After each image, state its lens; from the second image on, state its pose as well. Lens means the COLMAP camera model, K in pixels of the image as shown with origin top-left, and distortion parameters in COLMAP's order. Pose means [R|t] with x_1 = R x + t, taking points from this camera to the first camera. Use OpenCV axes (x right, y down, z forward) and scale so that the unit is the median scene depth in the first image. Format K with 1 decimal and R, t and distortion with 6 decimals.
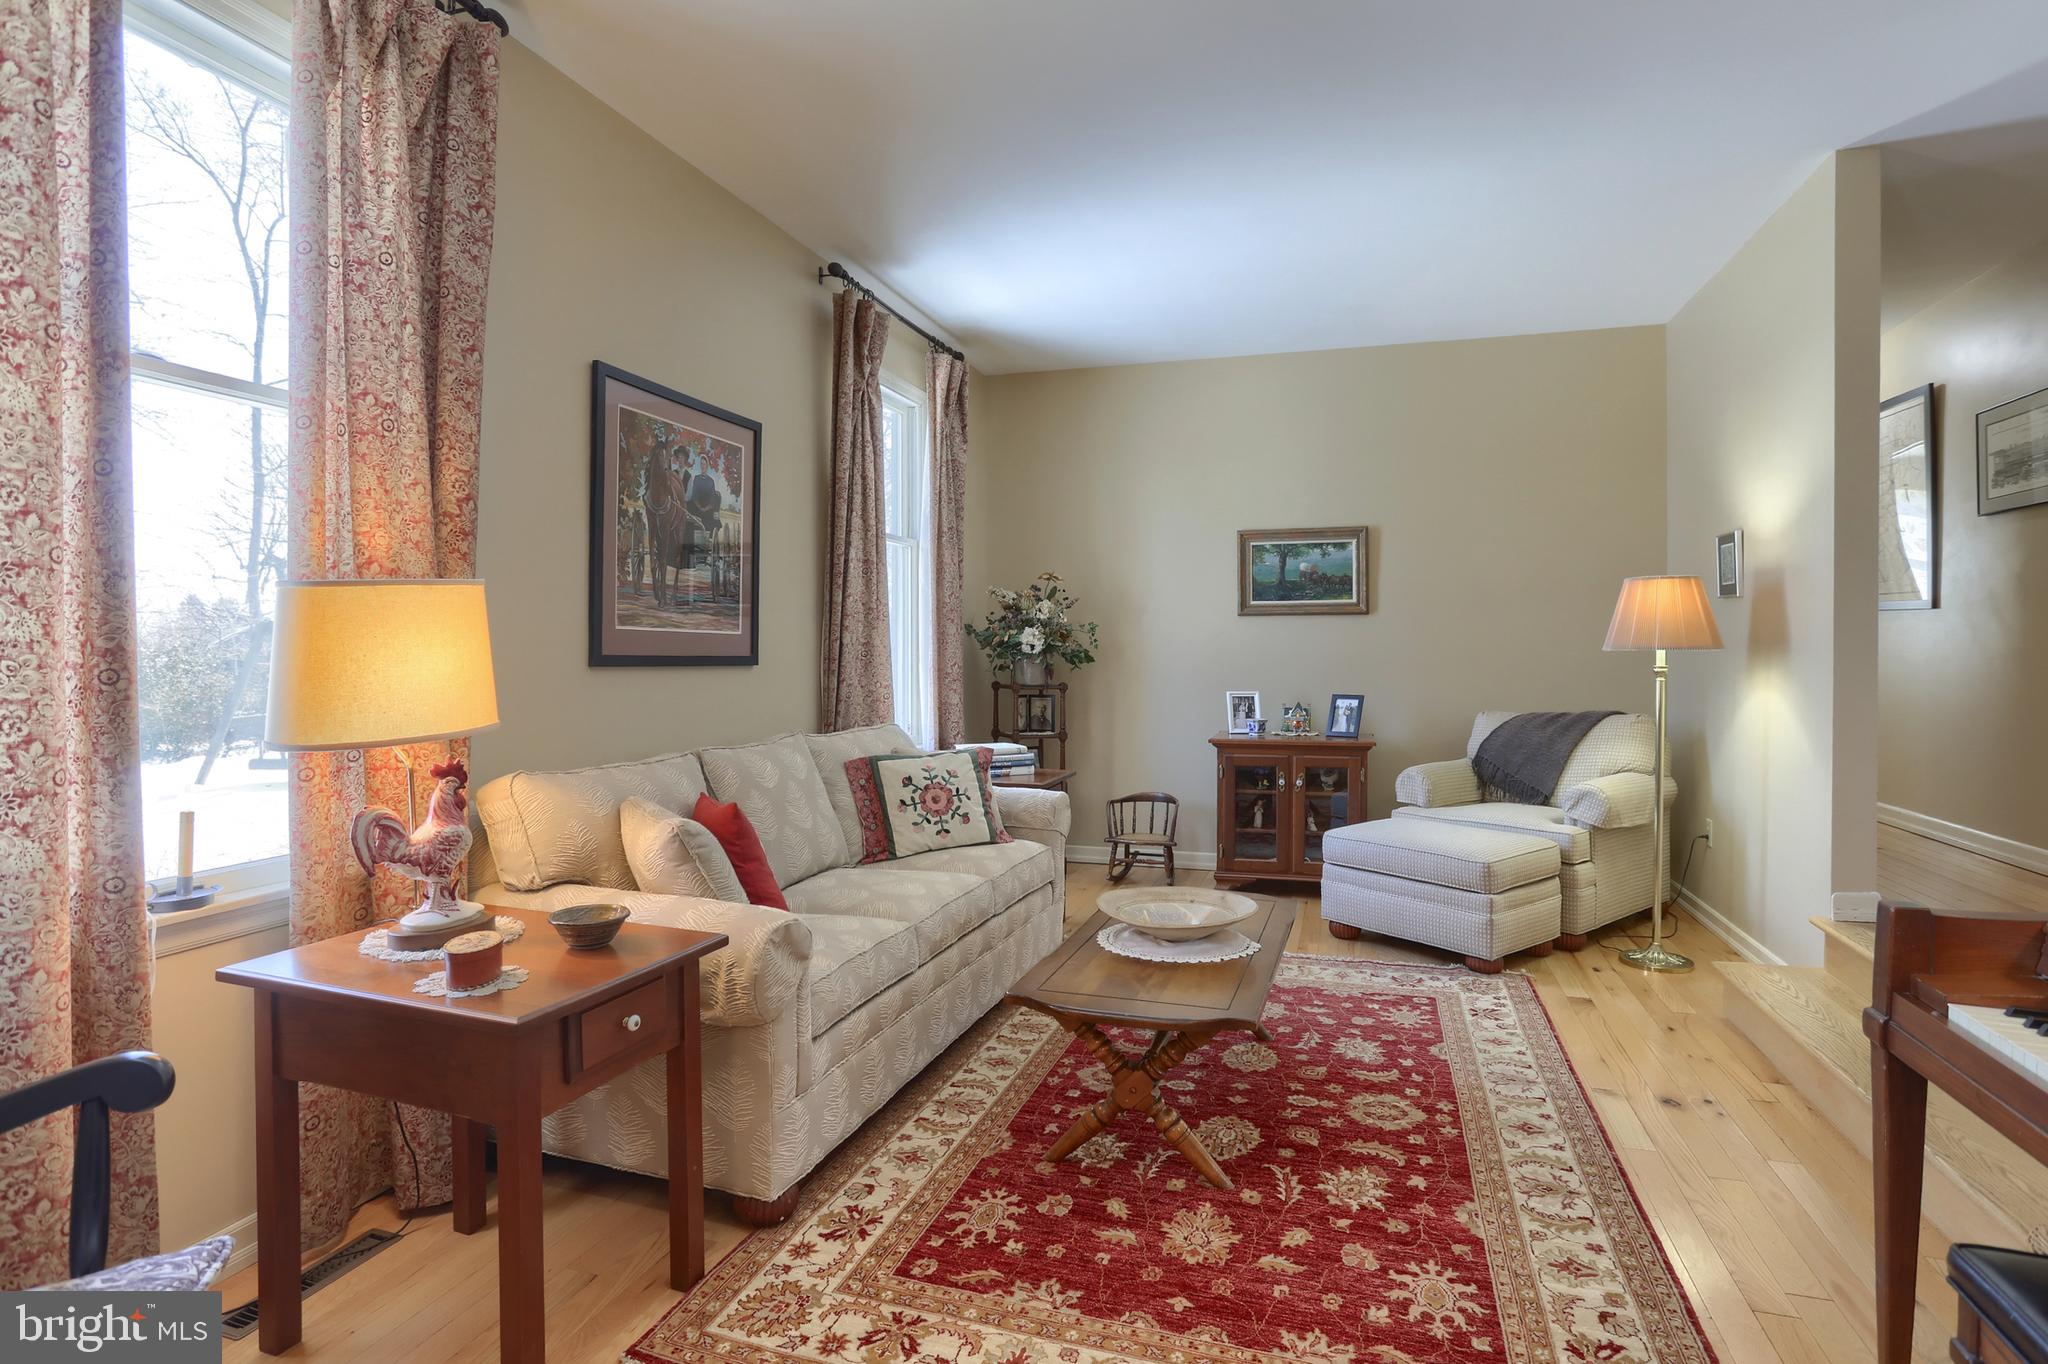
lens RADIAL K [[1052.4, 0, 1027.0], [0, 1052.4, 633.5], [0, 0, 1]] dist [-0.060799, 0.031425]
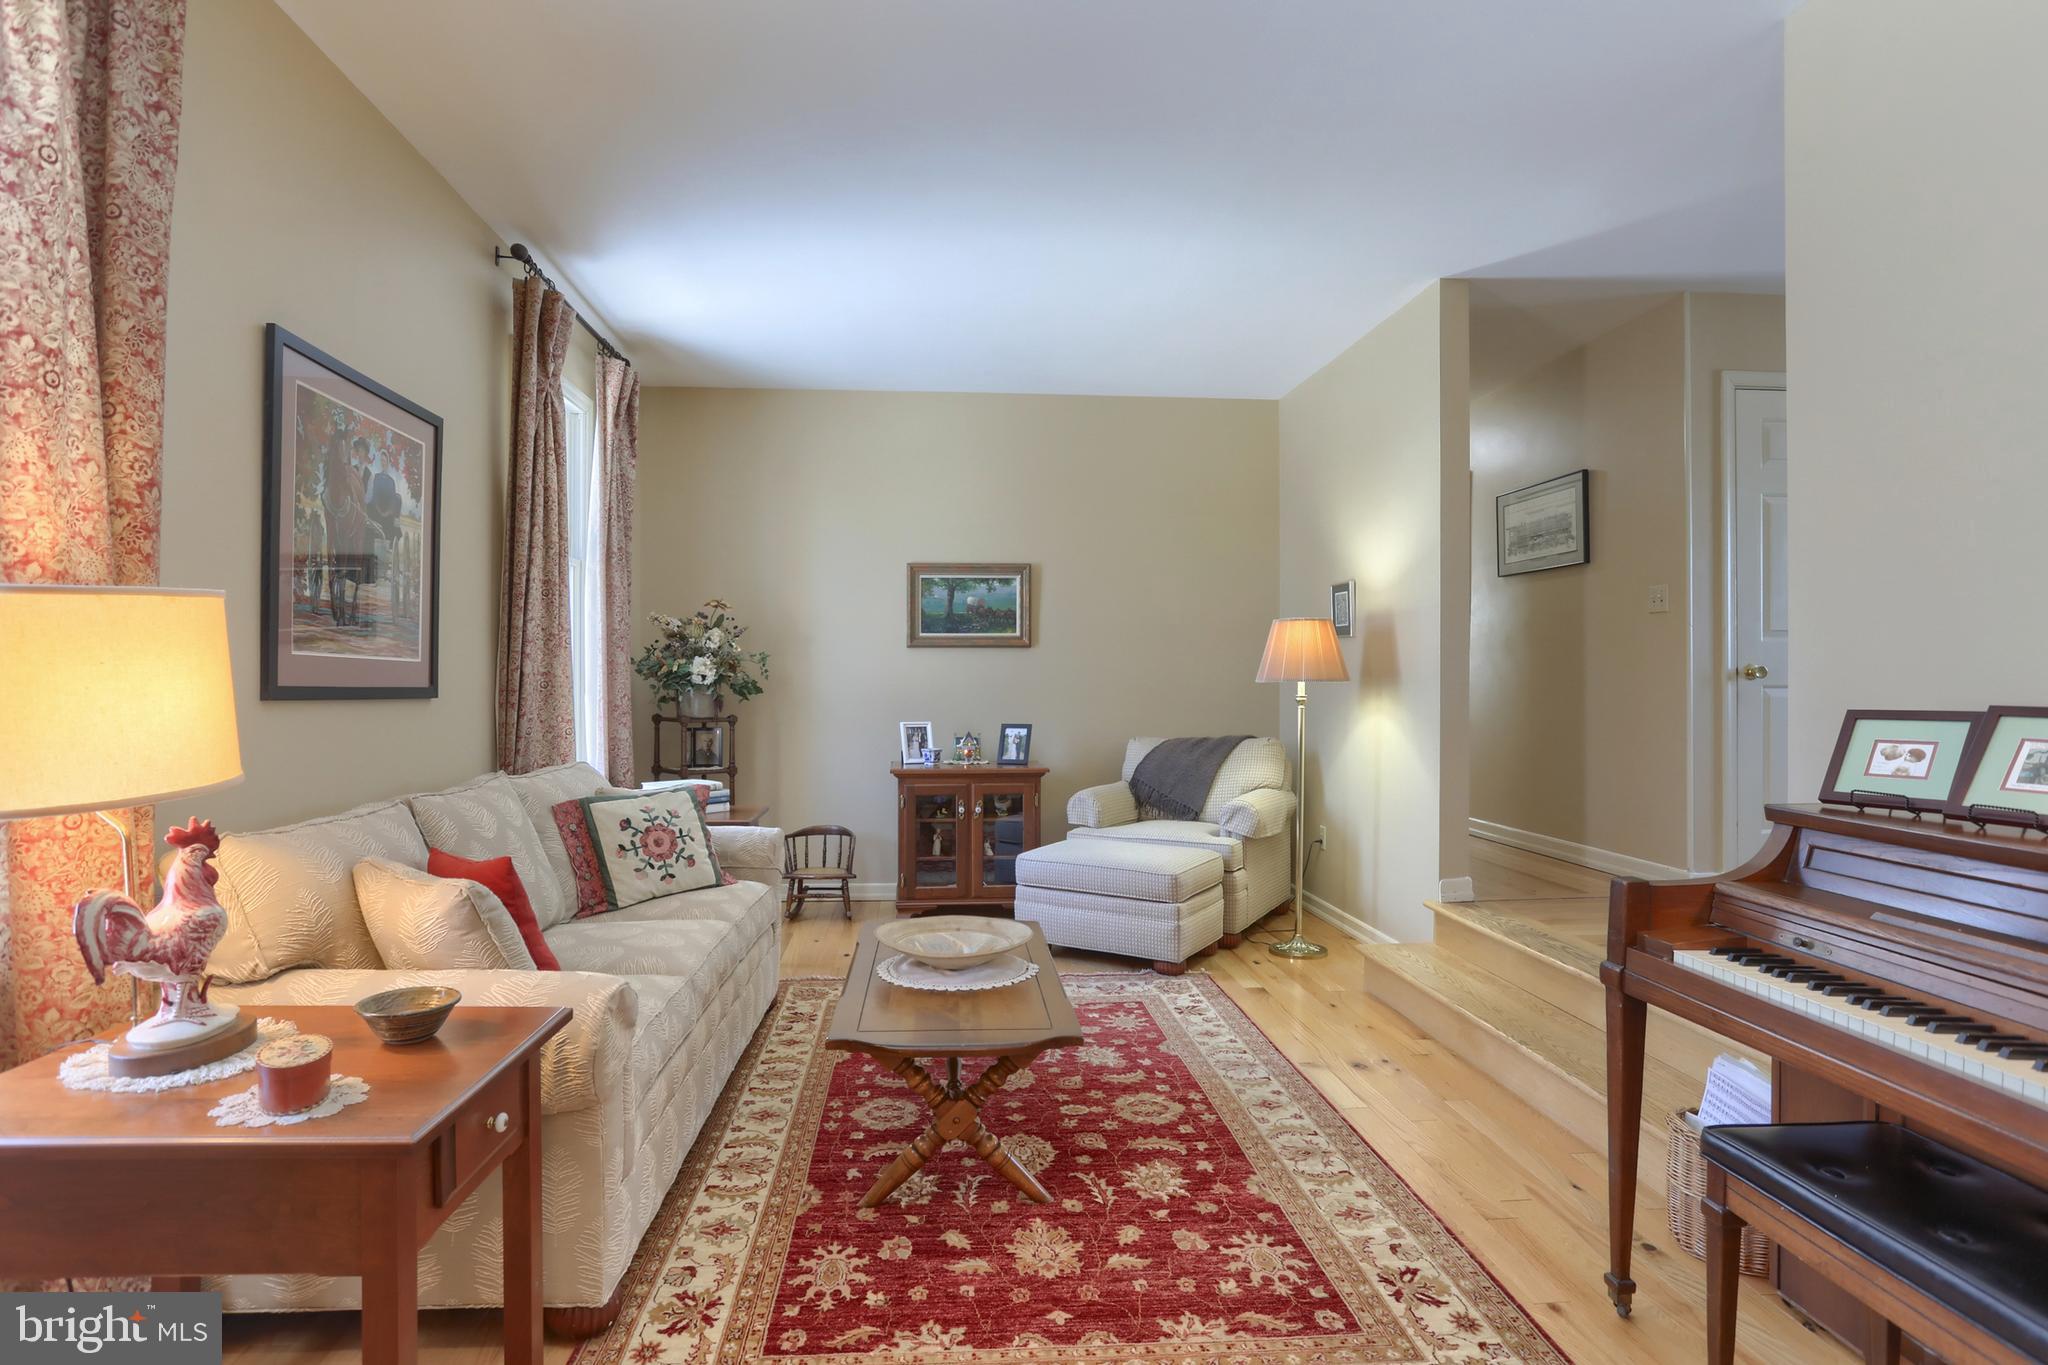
lens RADIAL K [[1054.3, 0, 1028.5], [0, 1054.3, 658.9], [0, 0, 1]] dist [-0.060837, 0.034353]
pose [[0.926884, 0.009231, 0.375234, -0.153898], [-0.007268, 0.999952, -0.006644, 0.000381], [-0.375277, 0.003431, 0.926906, 0.029714]]
